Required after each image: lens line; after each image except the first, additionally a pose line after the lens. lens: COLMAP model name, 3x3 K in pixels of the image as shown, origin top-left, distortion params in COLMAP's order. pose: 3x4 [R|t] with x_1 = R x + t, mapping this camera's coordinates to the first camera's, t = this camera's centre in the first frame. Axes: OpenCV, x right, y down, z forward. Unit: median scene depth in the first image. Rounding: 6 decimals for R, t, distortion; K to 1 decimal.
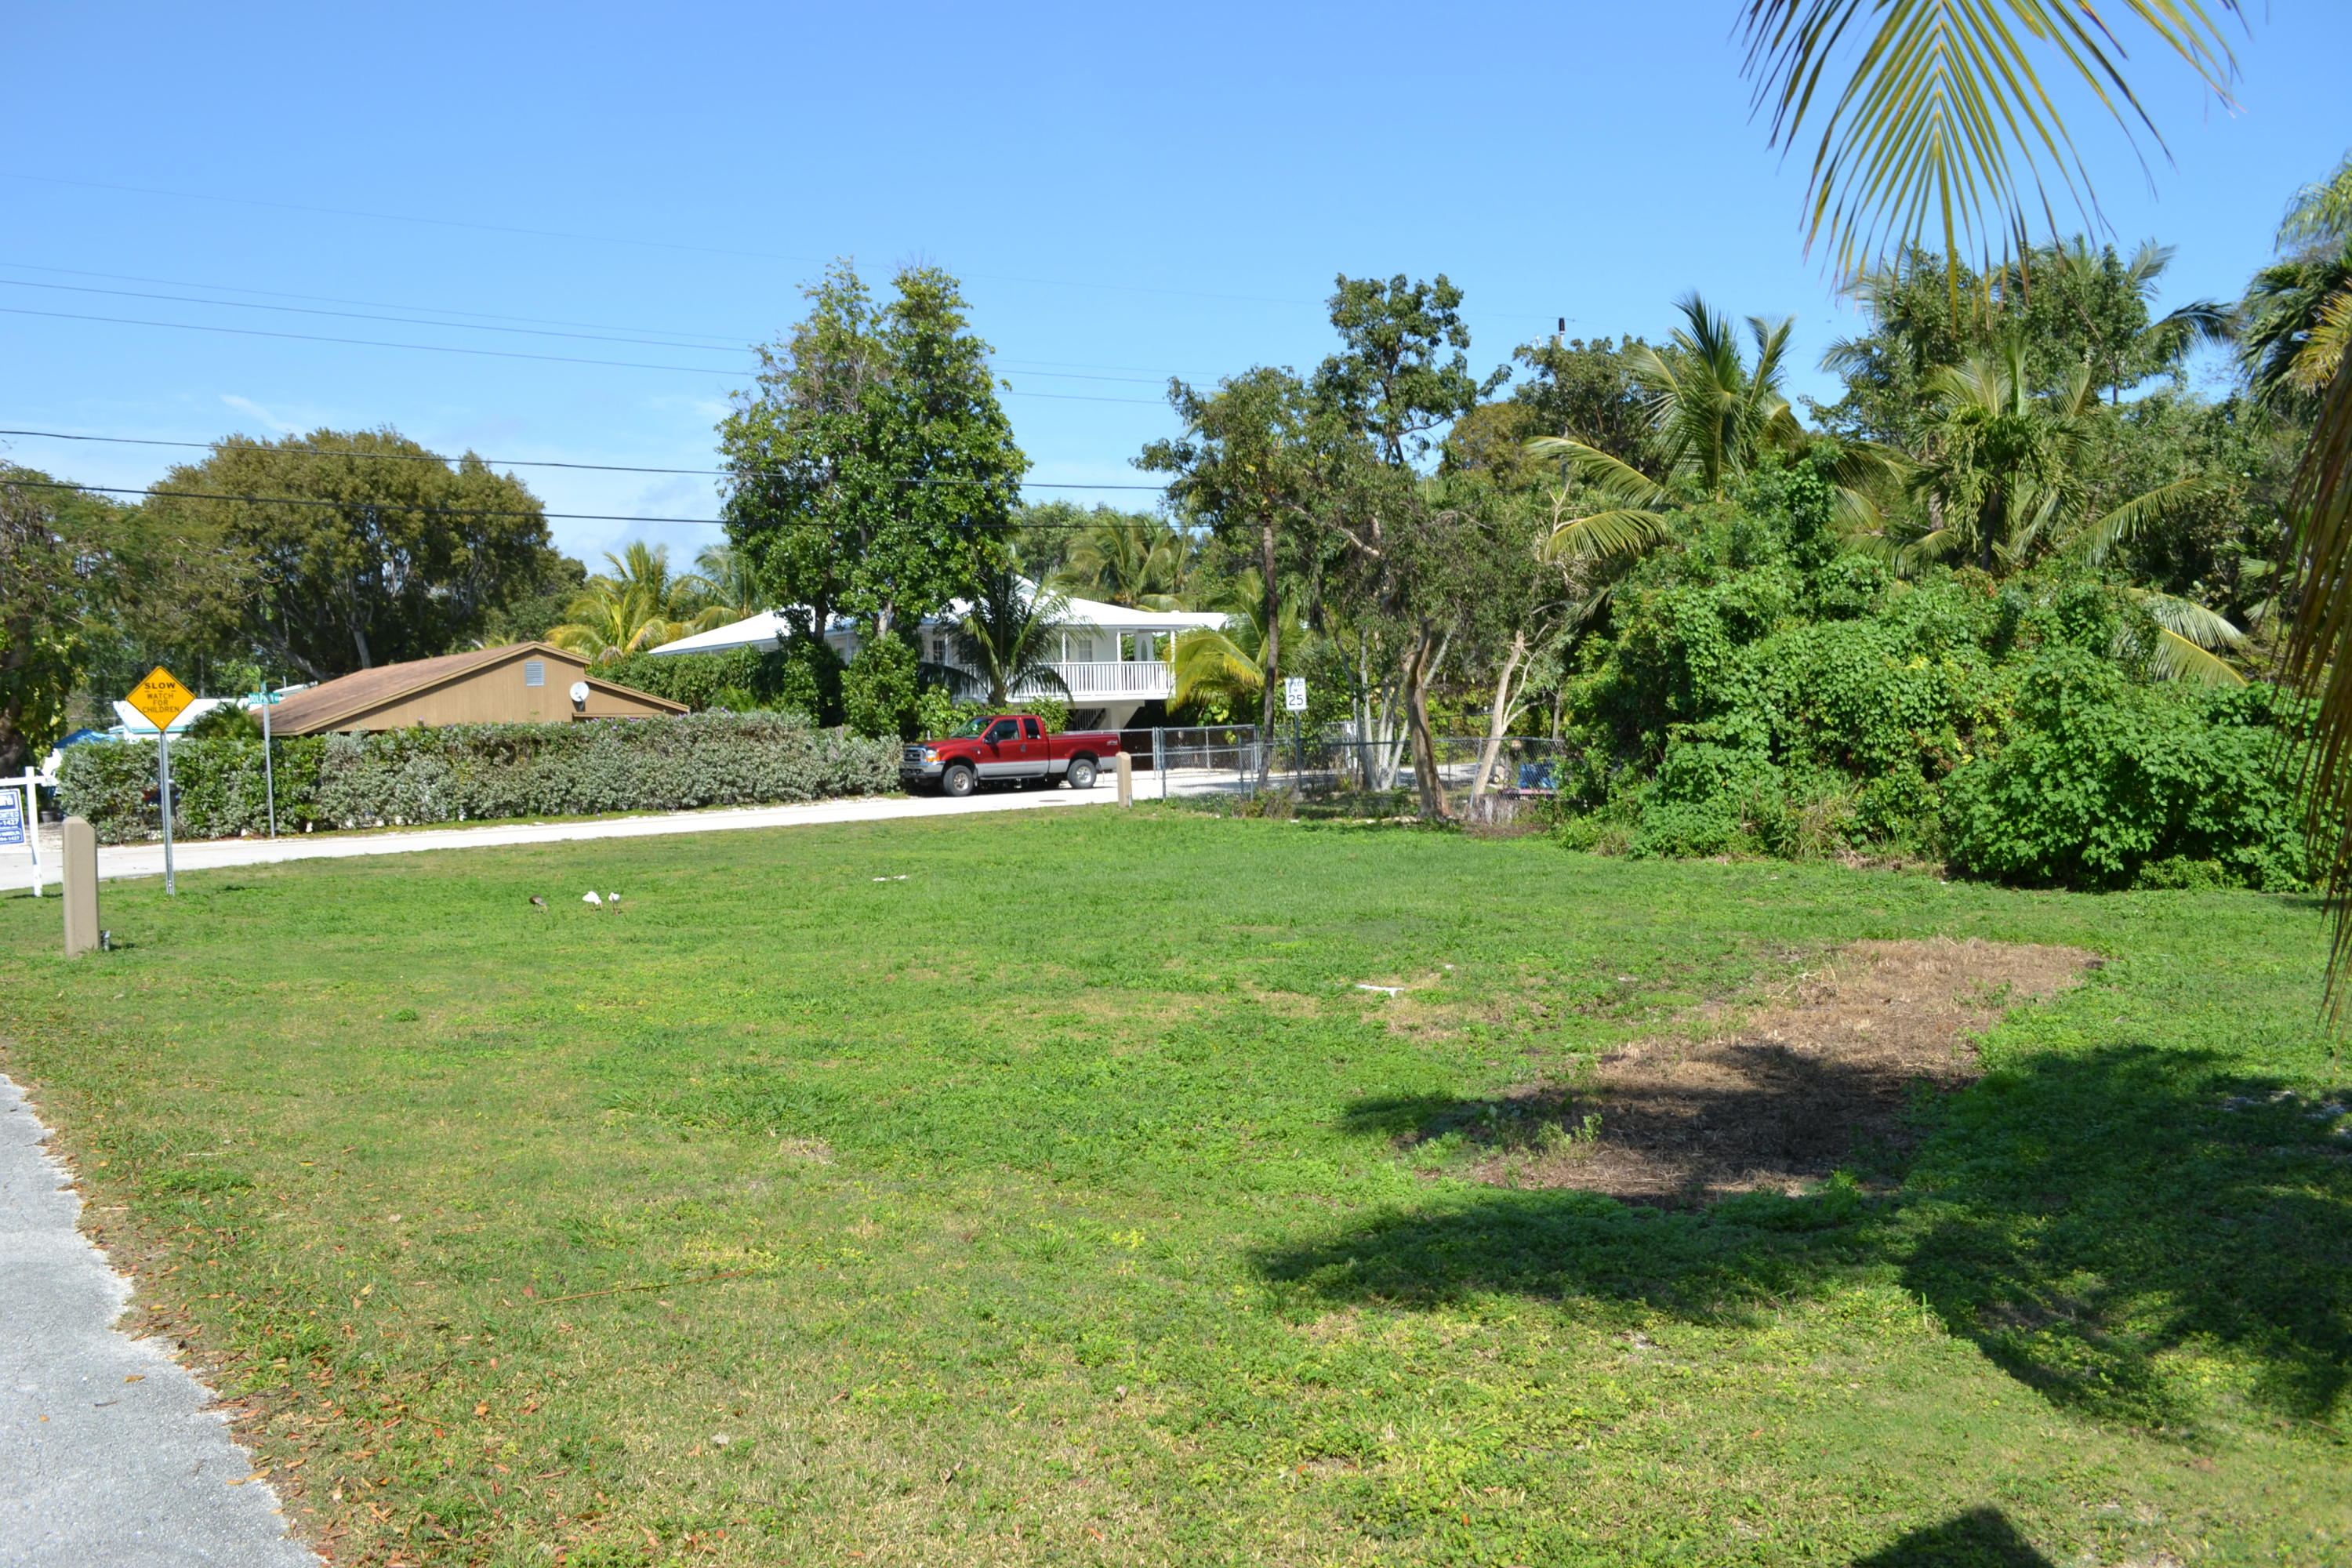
lens RADIAL K [[1975.5, 0, 1174.1], [0, 1975.5, 765.0], [0, 0, 1]] dist [-0.011557, -0.000141]
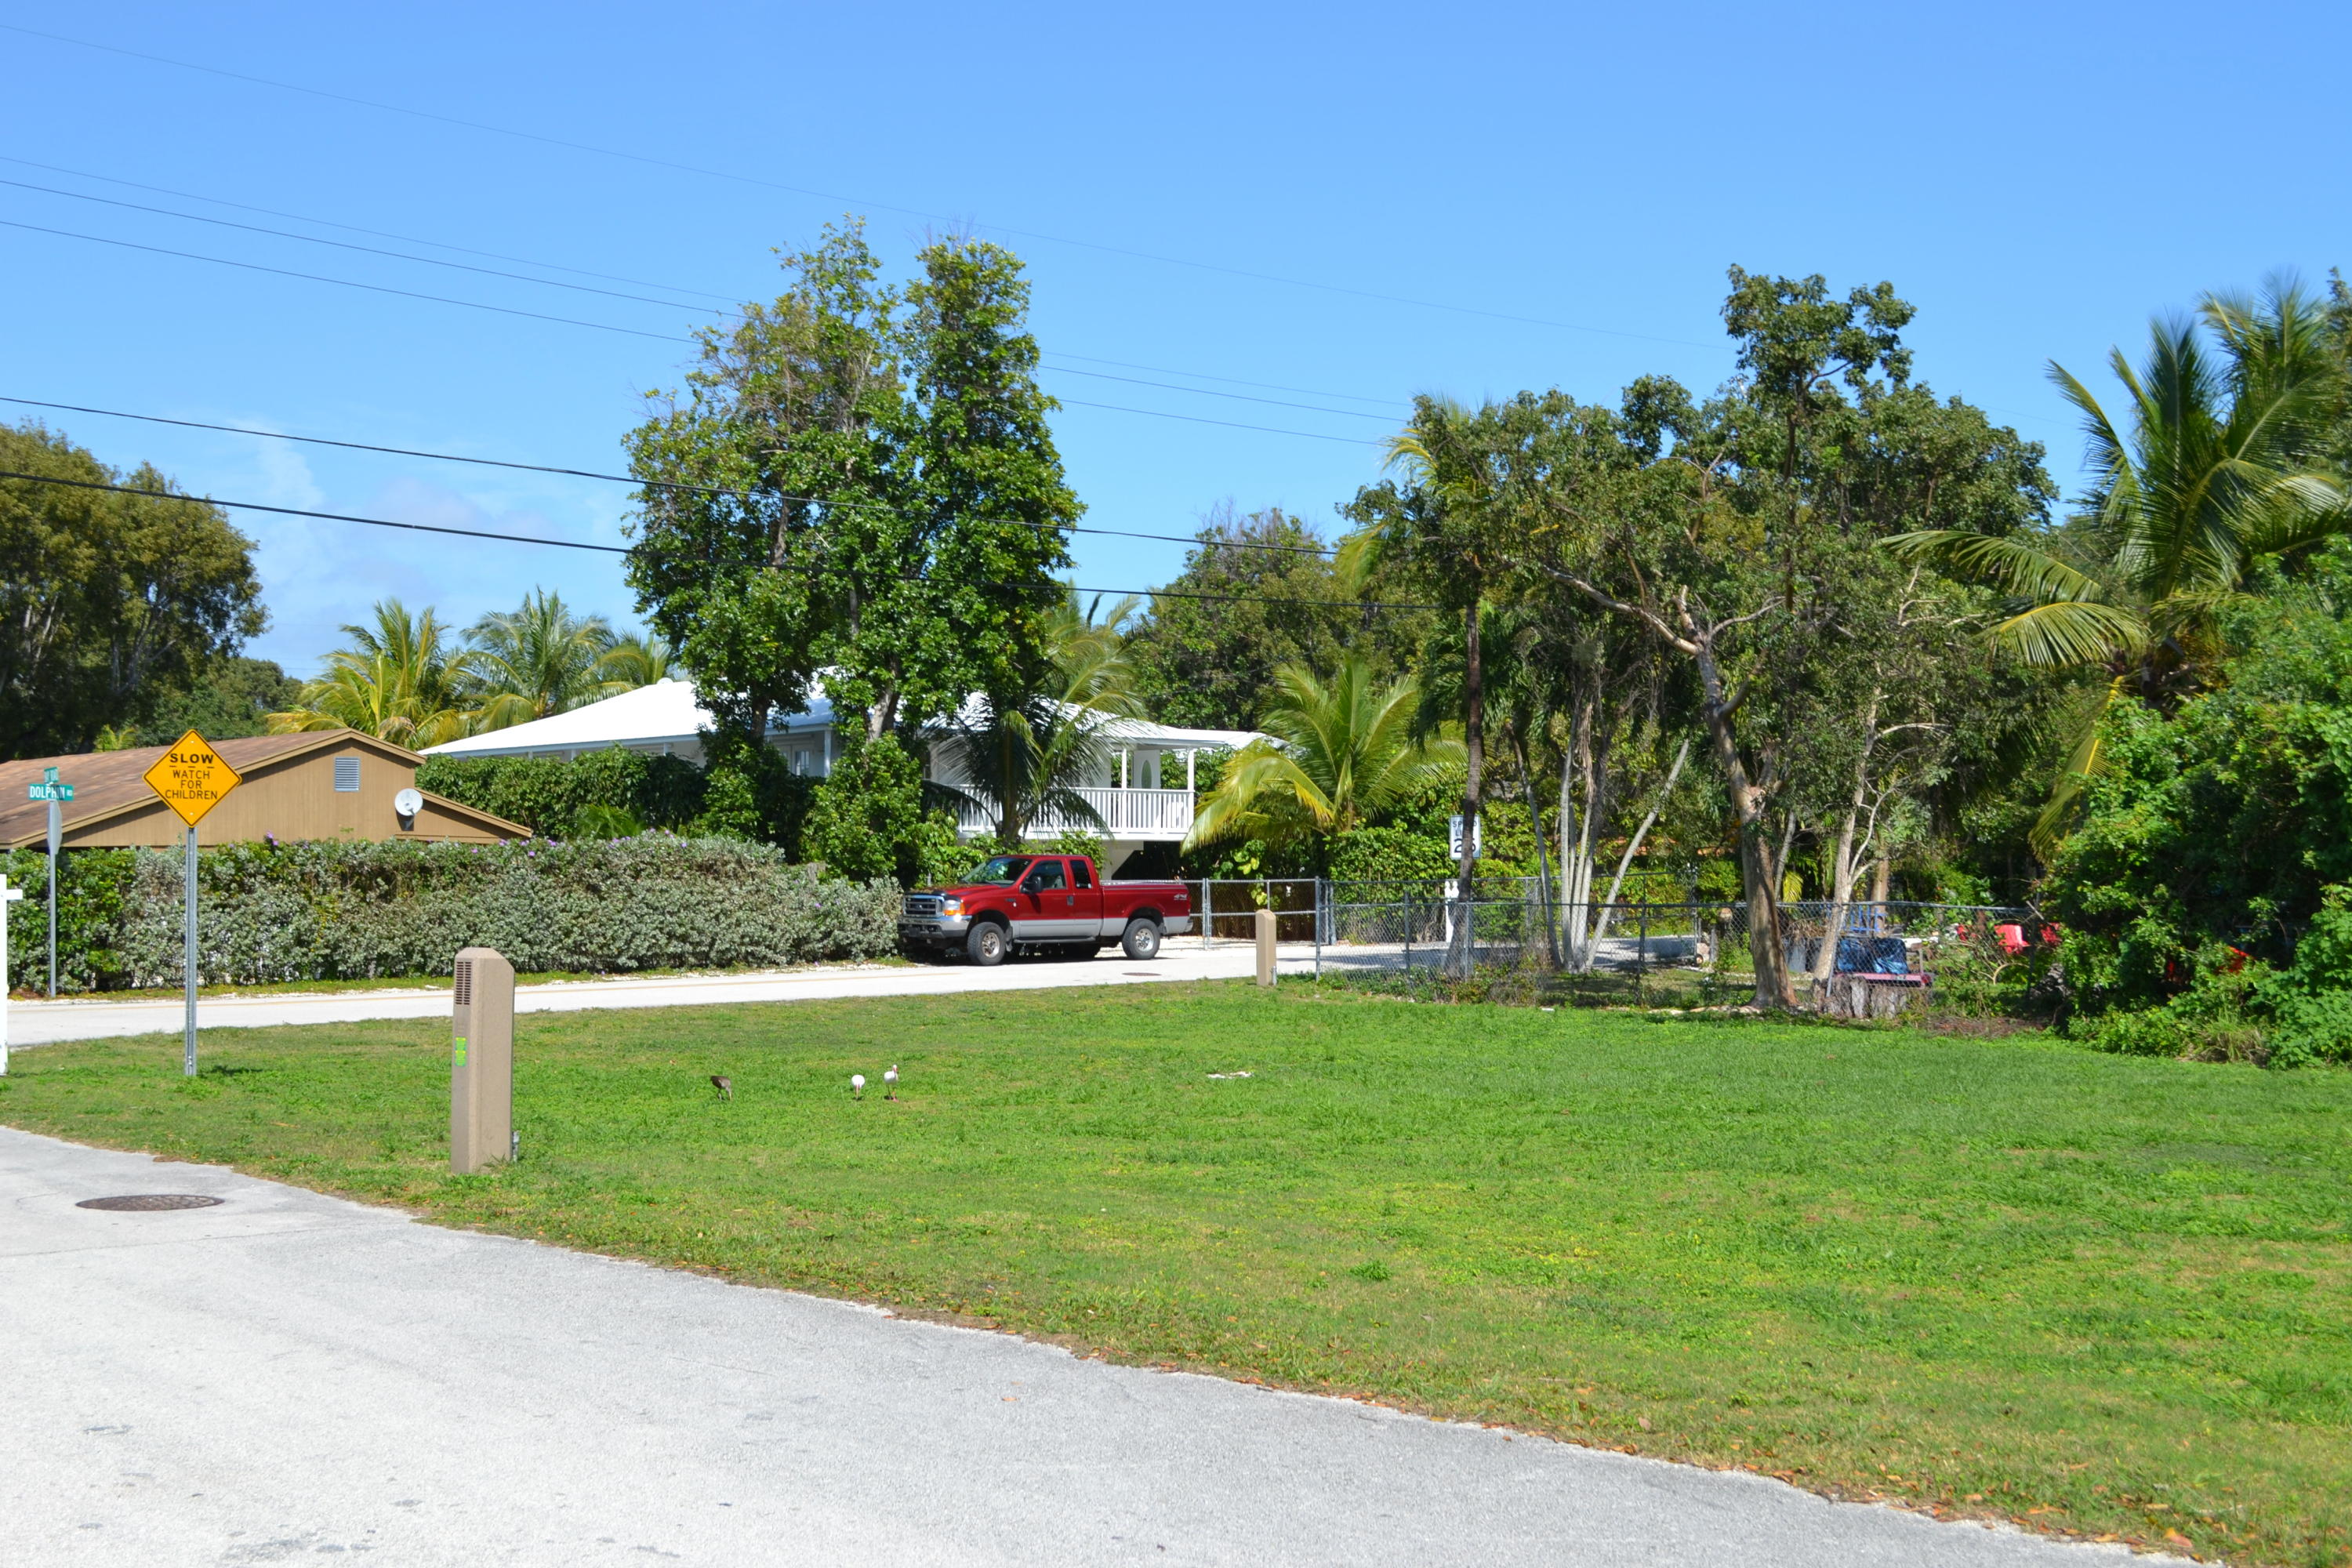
lens RADIAL K [[2582.4, 0, 1164.3], [0, 2582.4, 793.3], [0, 0, 1]] dist [-0.052239, 0.000000]
pose [[0.989918, 0.034755, 0.137312, -0.194855], [-0.026828, 0.997888, -0.059164, 0.008117], [-0.139078, 0.054884, 0.988759, 0.063860]]
